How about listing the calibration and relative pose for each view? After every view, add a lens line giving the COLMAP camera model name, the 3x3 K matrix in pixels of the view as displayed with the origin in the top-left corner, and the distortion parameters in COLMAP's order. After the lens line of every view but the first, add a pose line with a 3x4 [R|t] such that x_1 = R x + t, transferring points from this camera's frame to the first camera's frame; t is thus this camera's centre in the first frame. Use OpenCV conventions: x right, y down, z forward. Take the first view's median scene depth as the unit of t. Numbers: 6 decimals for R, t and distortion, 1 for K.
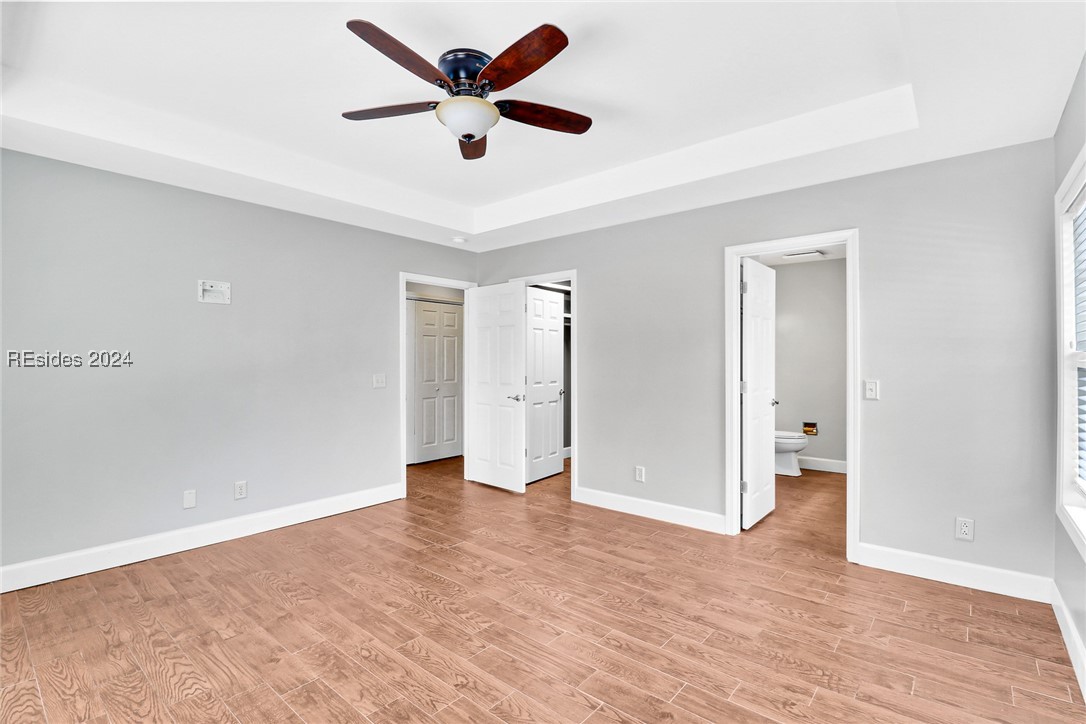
lens RADIAL K [[512.3, 0, 546.8], [0, 512.3, 362.7], [0, 0, 1]] dist [-0.000234, -0.012345]
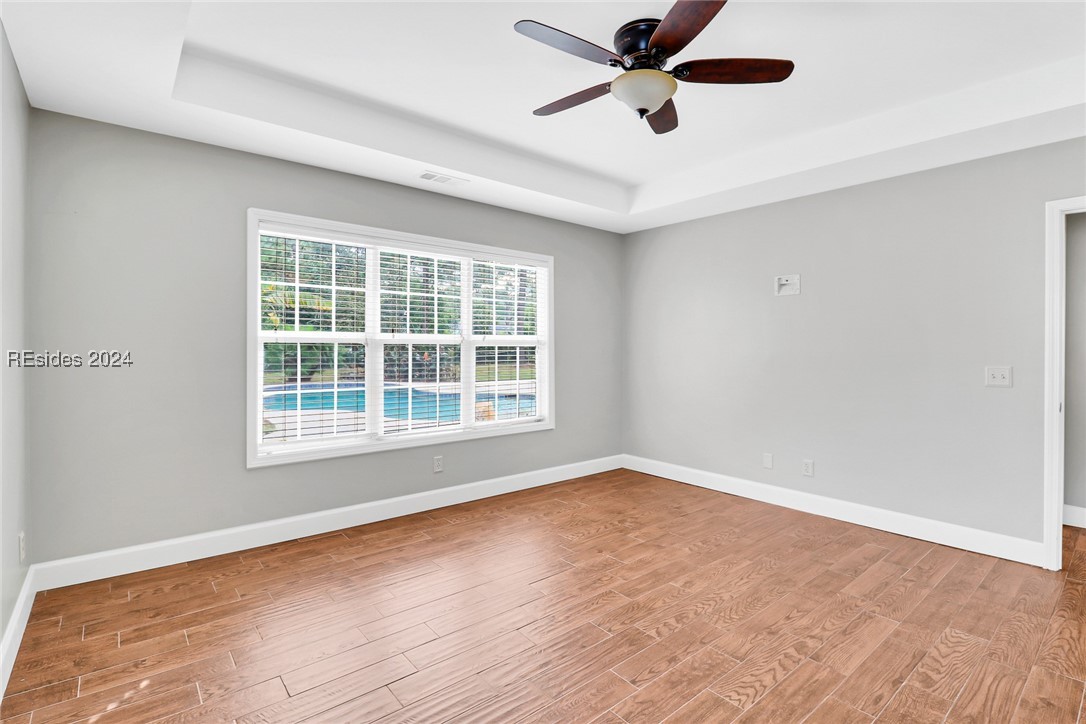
lens RADIAL K [[517.7, 0, 549.0], [0, 517.7, 347.3], [0, 0, 1]] dist [0.001260, -0.014399]
pose [[-0.188690, -0.002666, -0.982033, 0.719313], [-0.008773, 0.999961, -0.001029, 0.006697], [0.981997, 0.008421, -0.188707, 0.870345]]
